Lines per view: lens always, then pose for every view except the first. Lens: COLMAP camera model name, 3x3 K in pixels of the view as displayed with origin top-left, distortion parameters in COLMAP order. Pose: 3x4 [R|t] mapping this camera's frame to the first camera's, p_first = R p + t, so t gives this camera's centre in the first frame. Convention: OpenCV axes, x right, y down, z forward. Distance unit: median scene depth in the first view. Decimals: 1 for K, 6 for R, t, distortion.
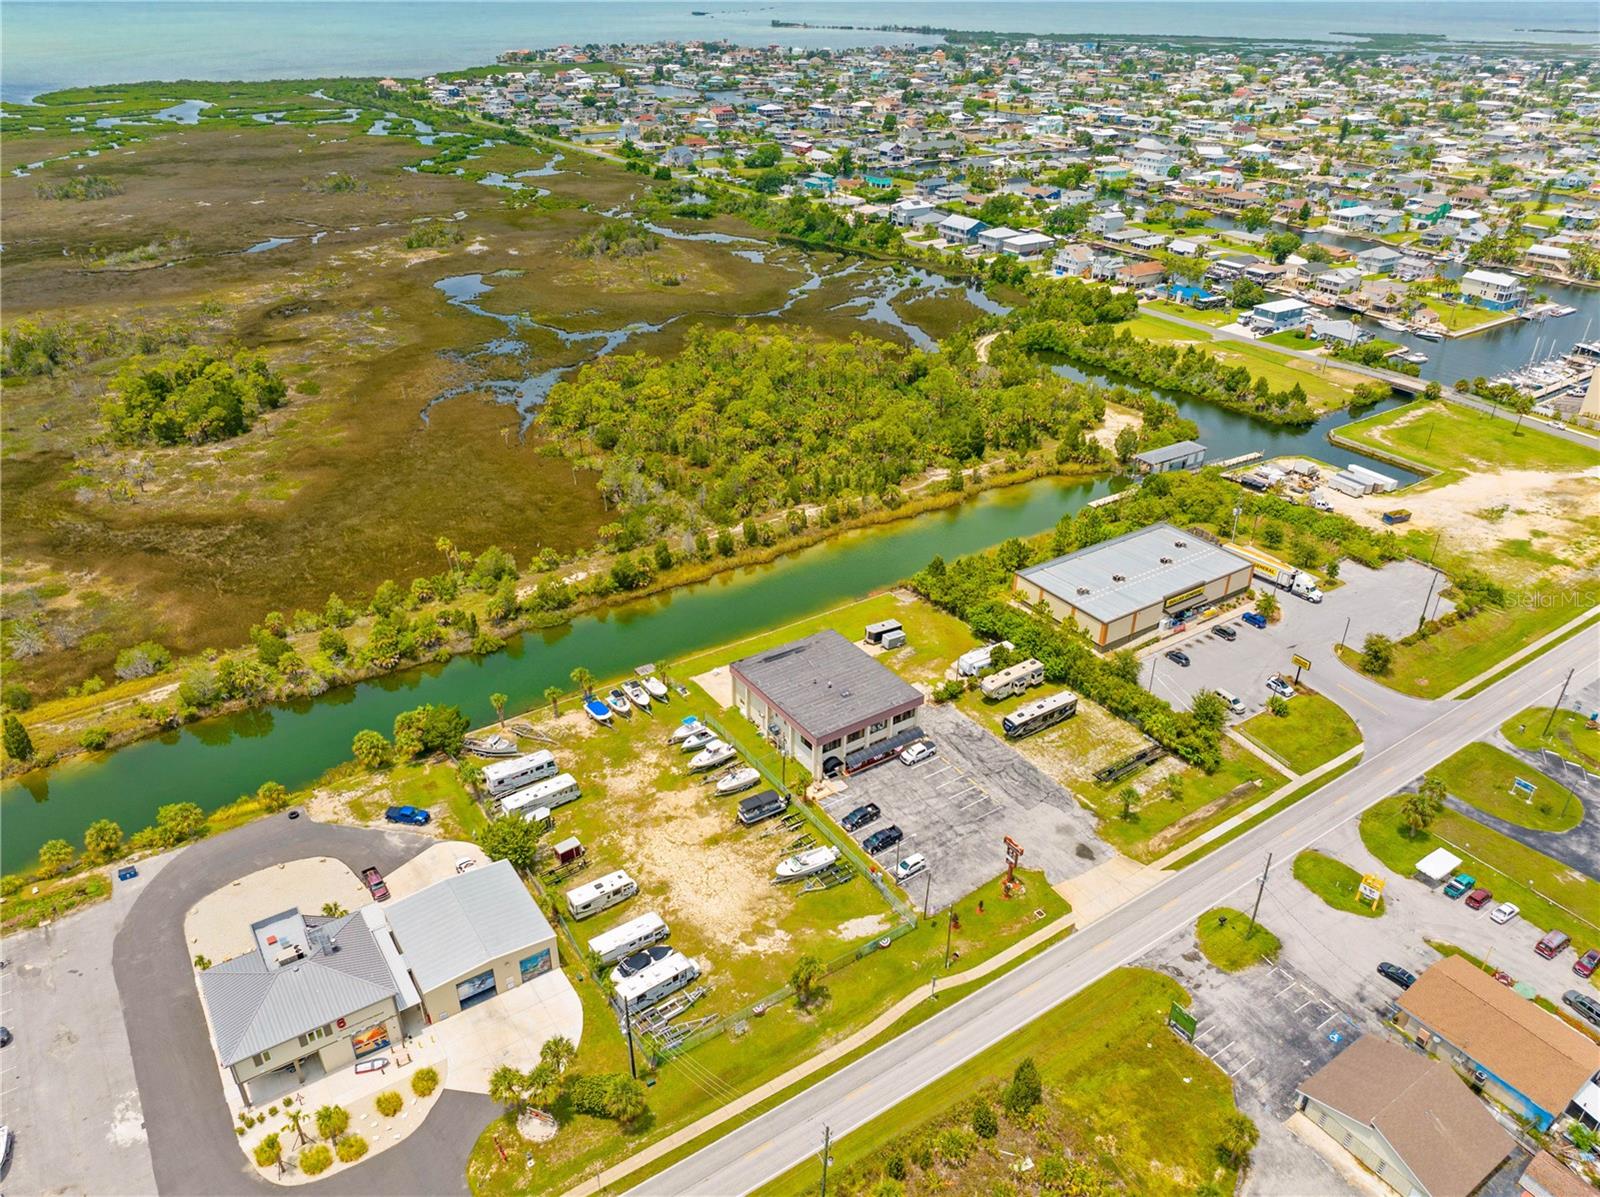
lens RADIAL K [[1127.4, 0, 800.0], [0, 1127.4, 598.5], [0, 0, 1]] dist [-0.042433, 0.001040]
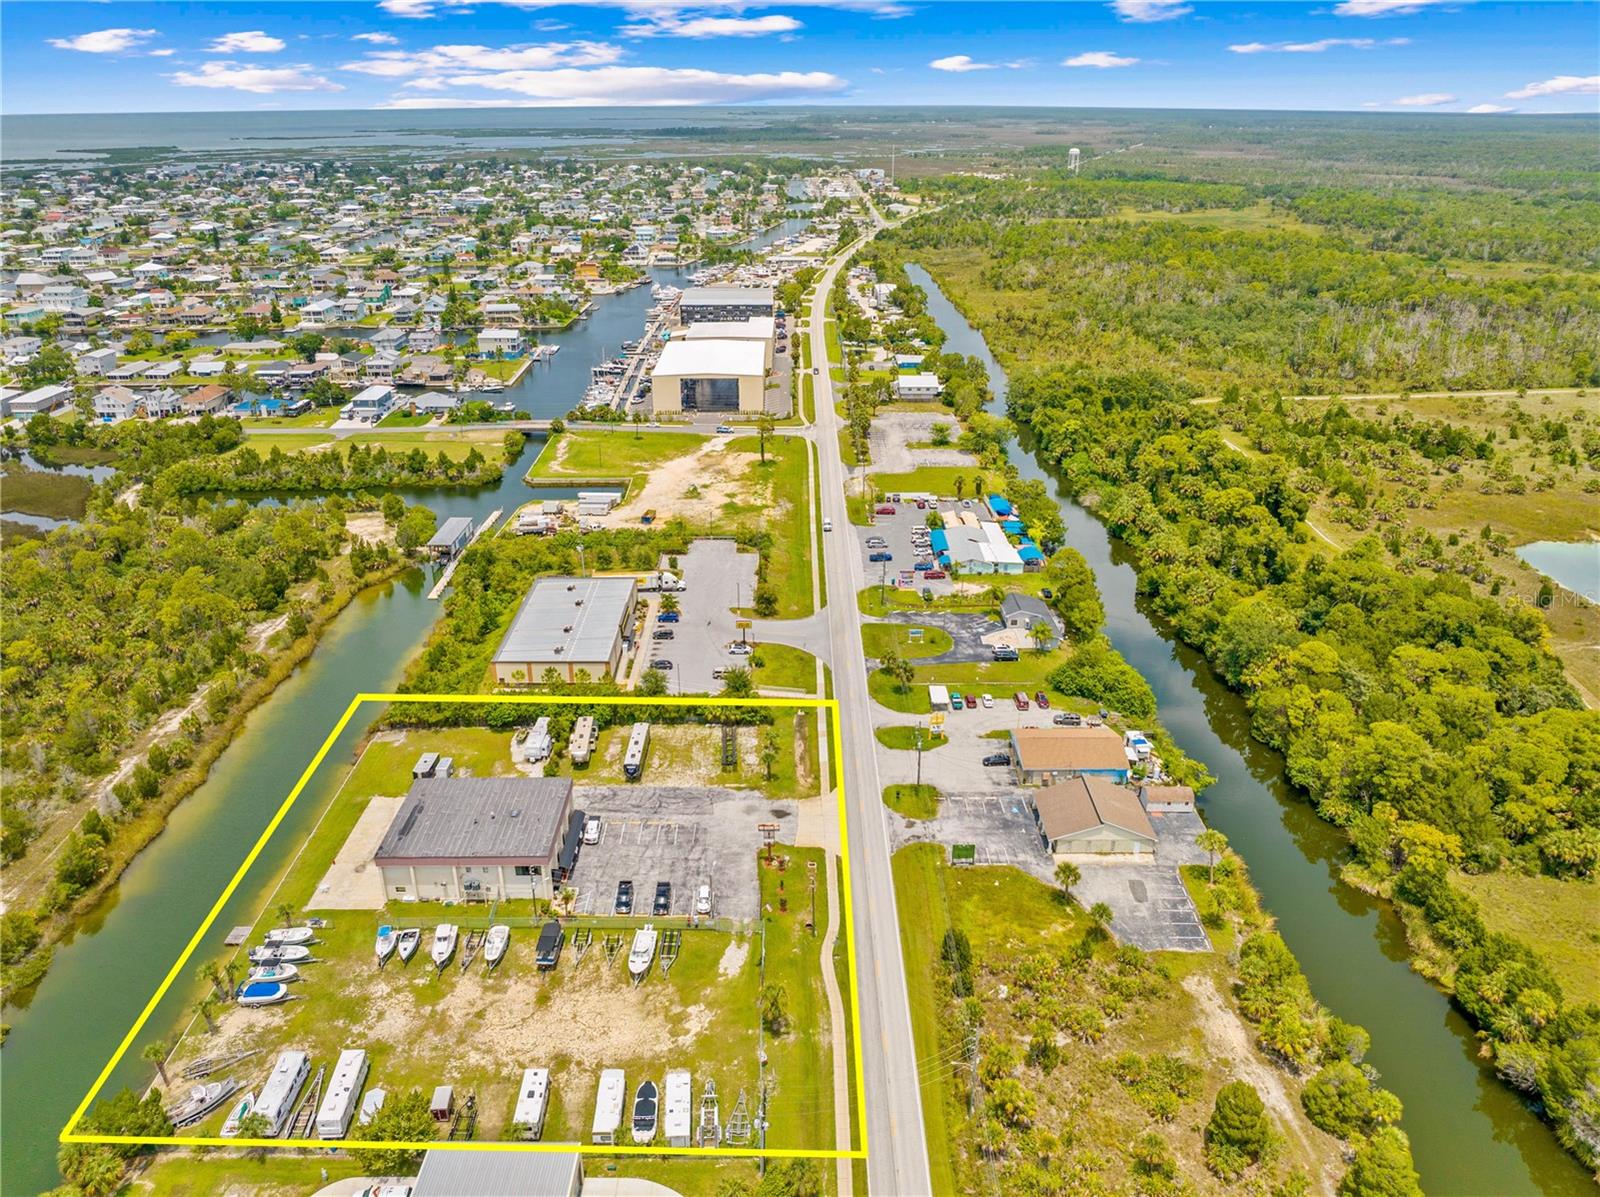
lens RADIAL K [[1132.3, 0, 800.0], [0, 1132.3, 598.5], [0, 0, 1]] dist [-0.029493, -0.009385]
pose [[0.553036, -0.343268, 0.759156, -0.428914], [0.407702, 0.906131, 0.112720, -0.079720], [-0.726589, 0.247171, 0.641074, 0.129996]]
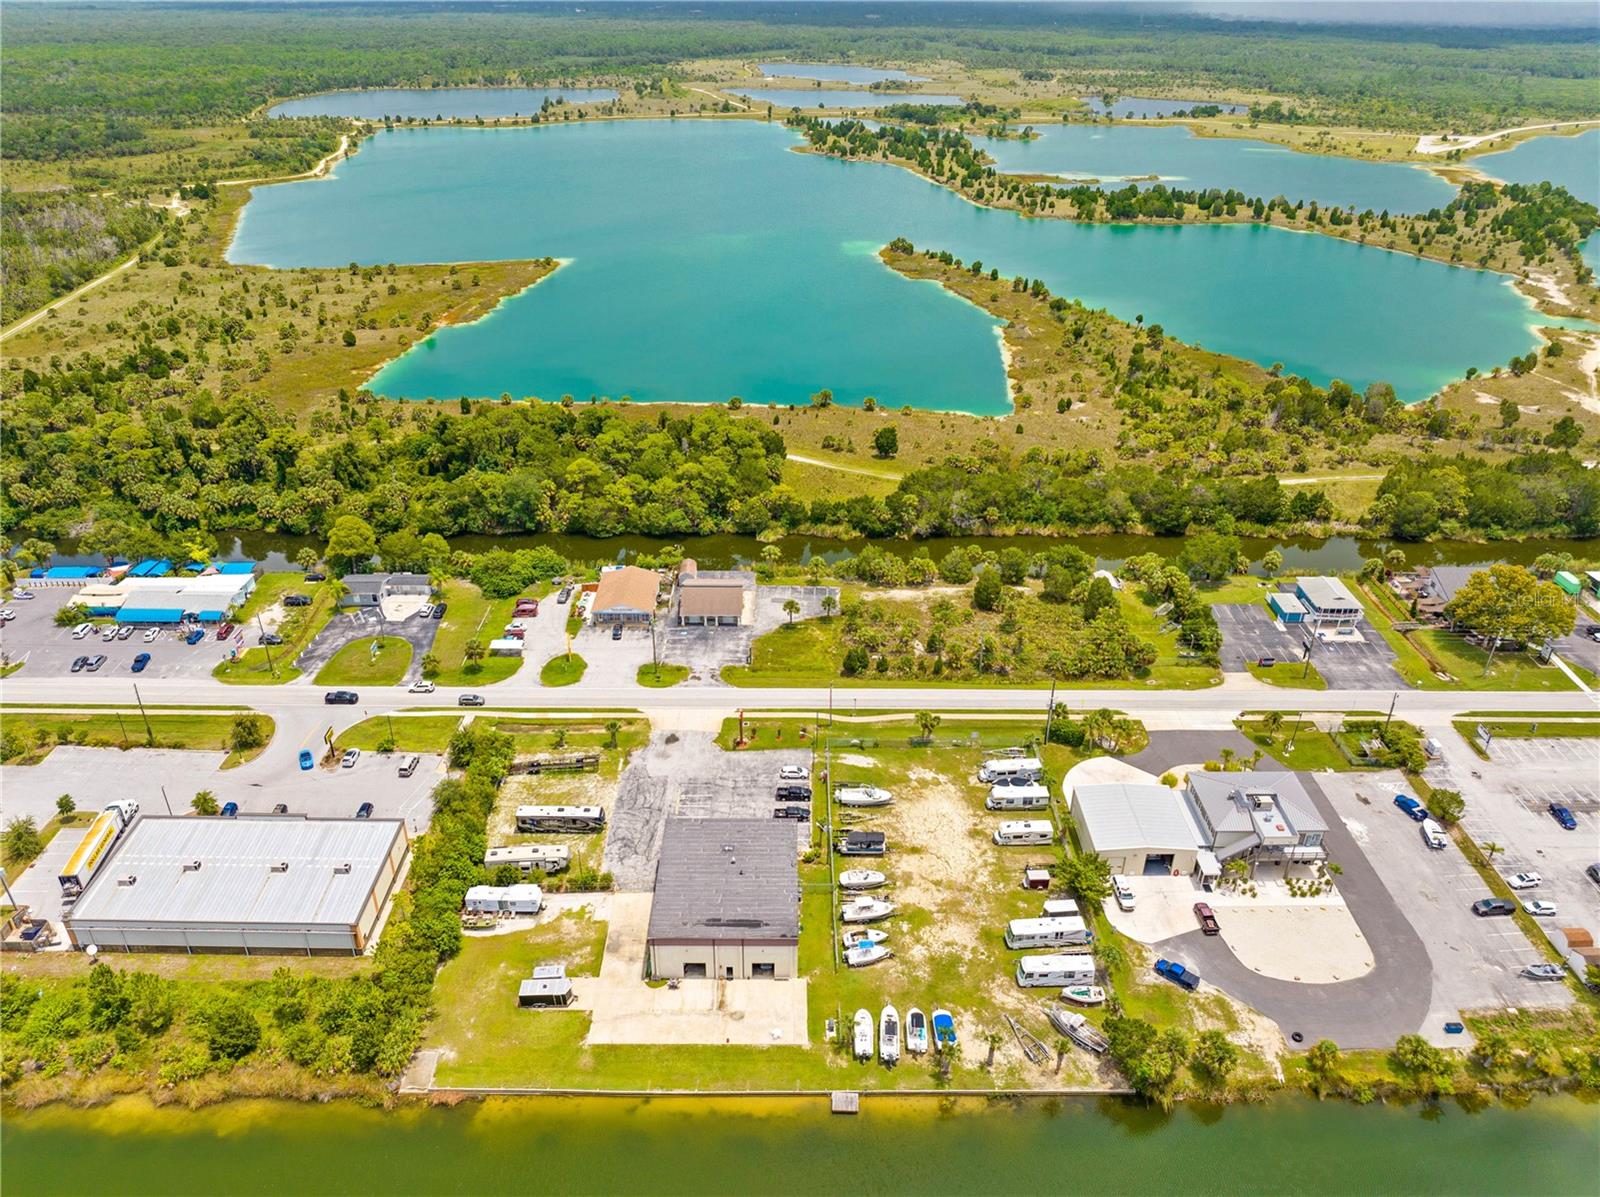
lens RADIAL K [[1123.2, 0, 800.0], [0, 1123.2, 598.5], [0, 0, 1]] dist [-0.035194, -0.003857]
pose [[-0.833508, -0.280705, 0.475887, -0.351996], [0.253664, 0.570759, 0.780954, -0.667029], [-0.490834, 0.771647, -0.404528, 1.026626]]
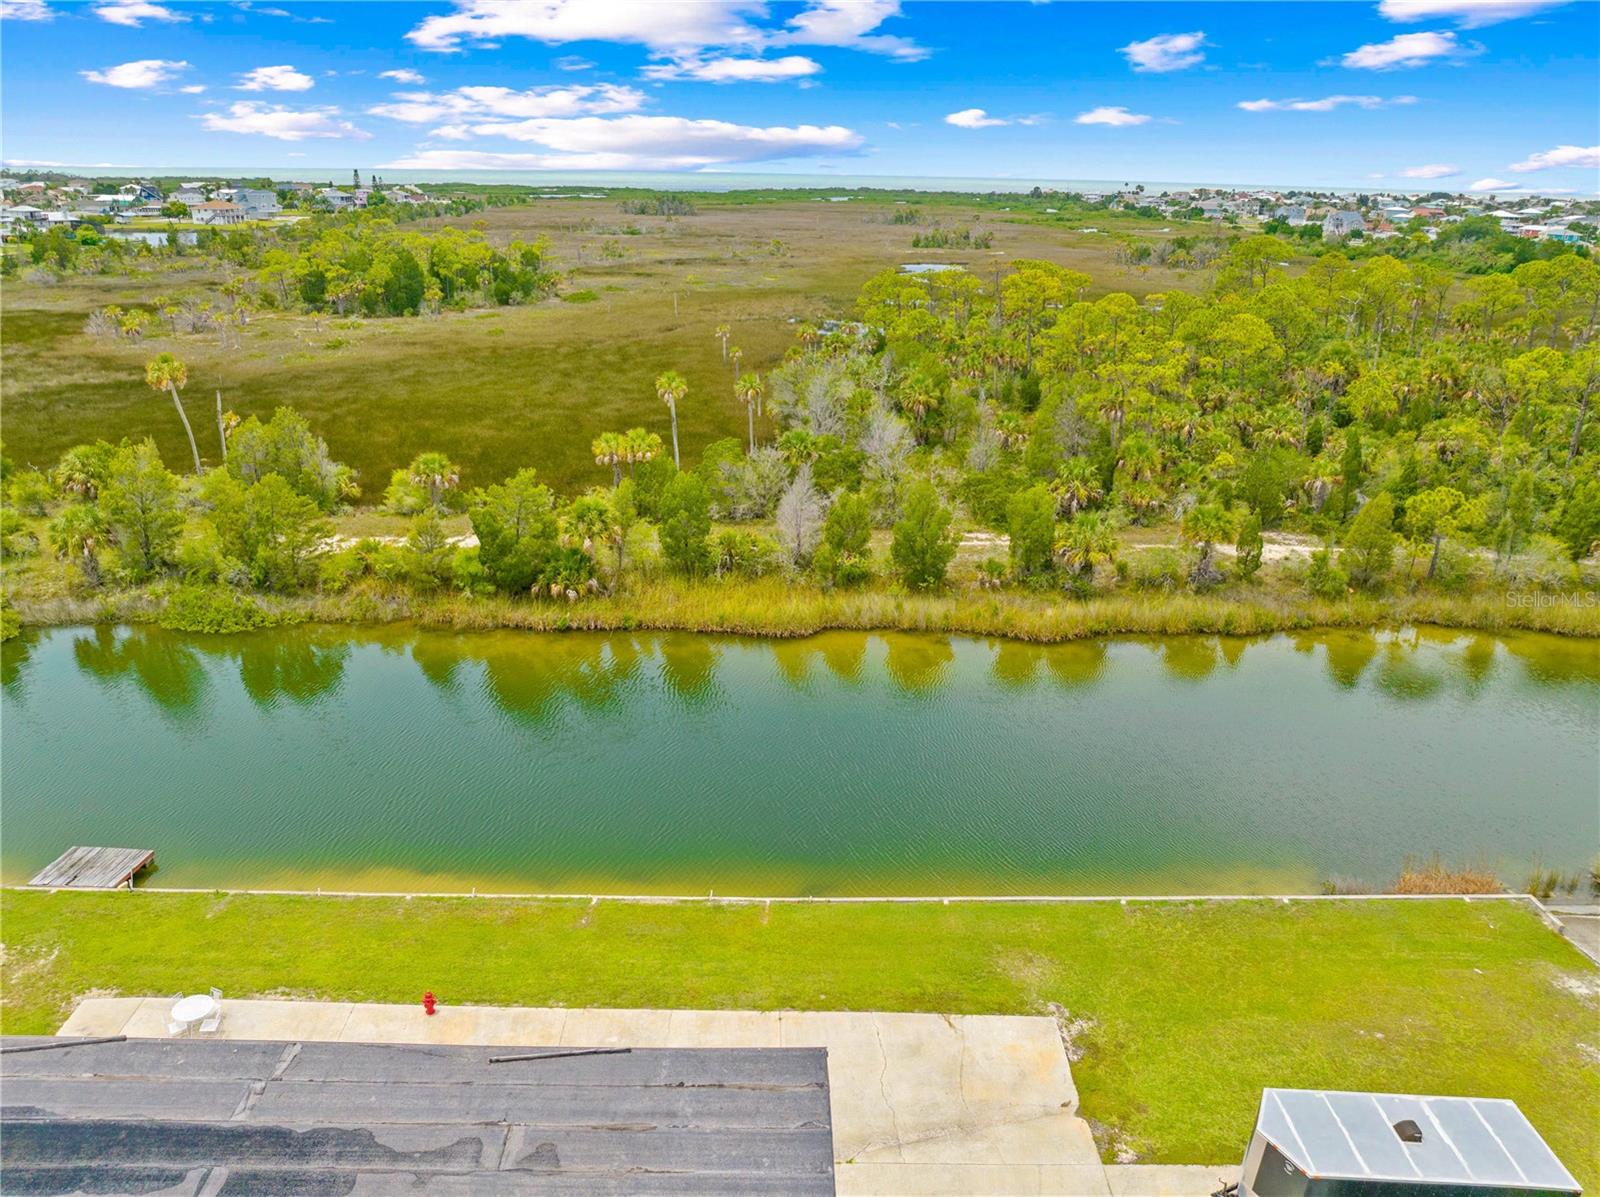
lens RADIAL K [[1140.4, 0, 795.9], [0, 1140.4, 589.5], [0, 0, 1]] dist [-0.034319, -0.008535]
pose [[0.834926, 0.195943, -0.514301, 0.069561], [-0.276430, 0.957354, -0.084020, -0.005870], [0.475905, 0.212319, 0.853484, 0.849553]]
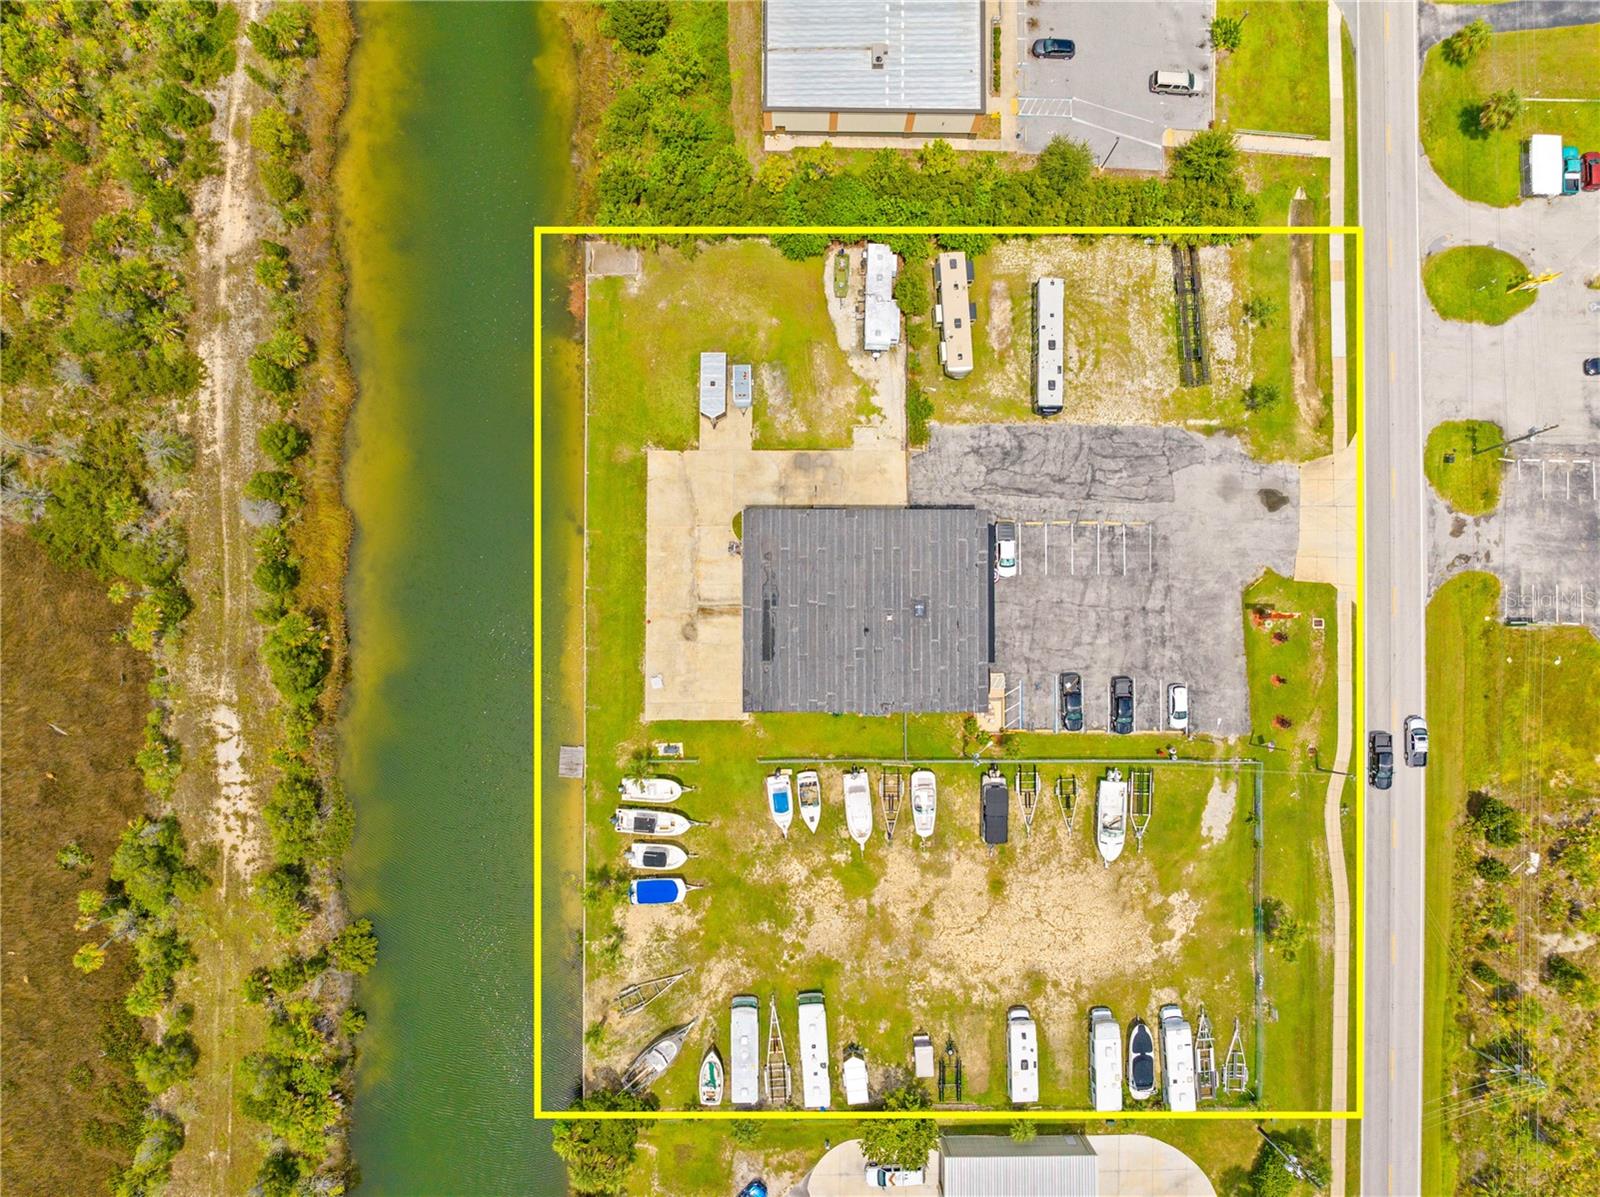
lens RADIAL K [[1145.8, 0, 805.7], [0, 1145.8, 637.8], [0, 0, 1]] dist [-0.036273, -0.005124]
pose [[0.560899, -0.827842, 0.008379, -0.013019], [0.393931, 0.275780, 0.876792, -0.443240], [-0.728156, -0.488491, 0.480797, 0.621558]]
